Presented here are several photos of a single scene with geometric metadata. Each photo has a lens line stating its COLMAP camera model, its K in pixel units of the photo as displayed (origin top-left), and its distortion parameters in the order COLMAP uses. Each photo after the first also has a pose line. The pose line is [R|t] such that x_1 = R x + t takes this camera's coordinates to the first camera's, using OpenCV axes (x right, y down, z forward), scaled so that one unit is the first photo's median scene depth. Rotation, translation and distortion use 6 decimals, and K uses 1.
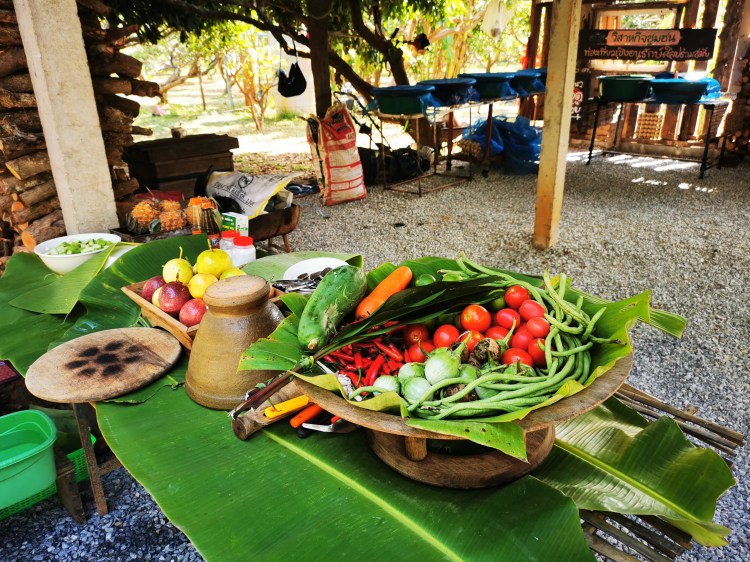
lens RADIAL K [[585.0, 0, 371.1], [0, 585.0, 275.8], [0, 0, 1]] dist [0.023932, -0.028773]
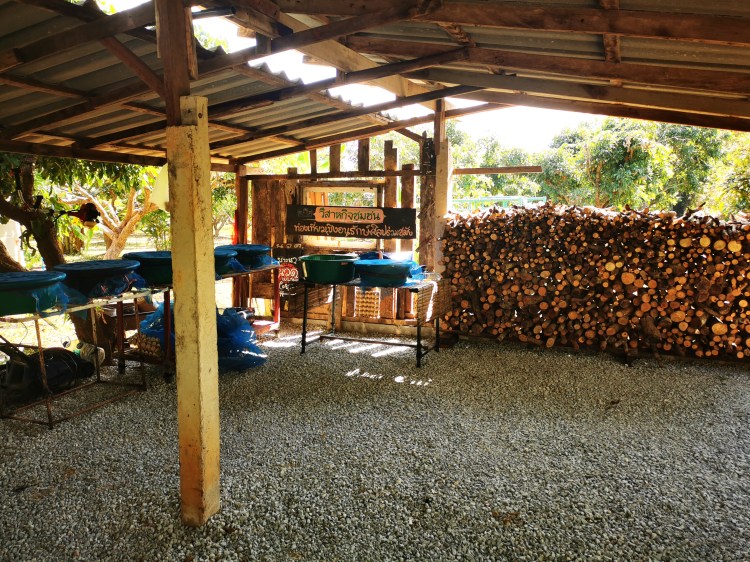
lens RADIAL K [[585.0, 0, 371.1], [0, 585.0, 285.1], [0, 0, 1]] dist [0.023932, -0.028773]
pose [[0.926508, -0.021161, 0.375680, 0.223106], [0.112462, 0.968353, -0.222810, -0.130232], [-0.359076, 0.248685, 0.899567, 0.265216]]
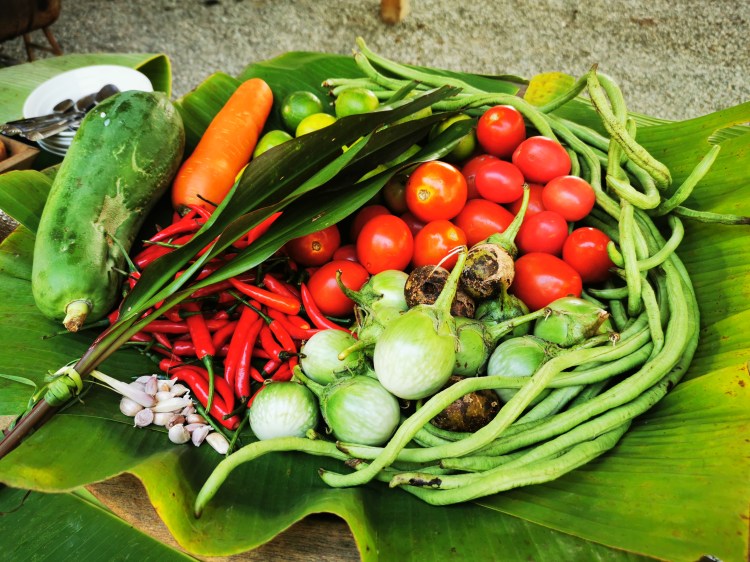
lens RADIAL K [[585.0, 0, 376.6], [0, 585.0, 278.0], [0, 0, 1]] dist [0.023932, -0.028773]
pose [[0.953274, -0.177902, 0.244173, 0.000931], [0.082335, 0.930622, 0.356600, -0.007722], [-0.290673, -0.319833, 0.901785, 0.127106]]
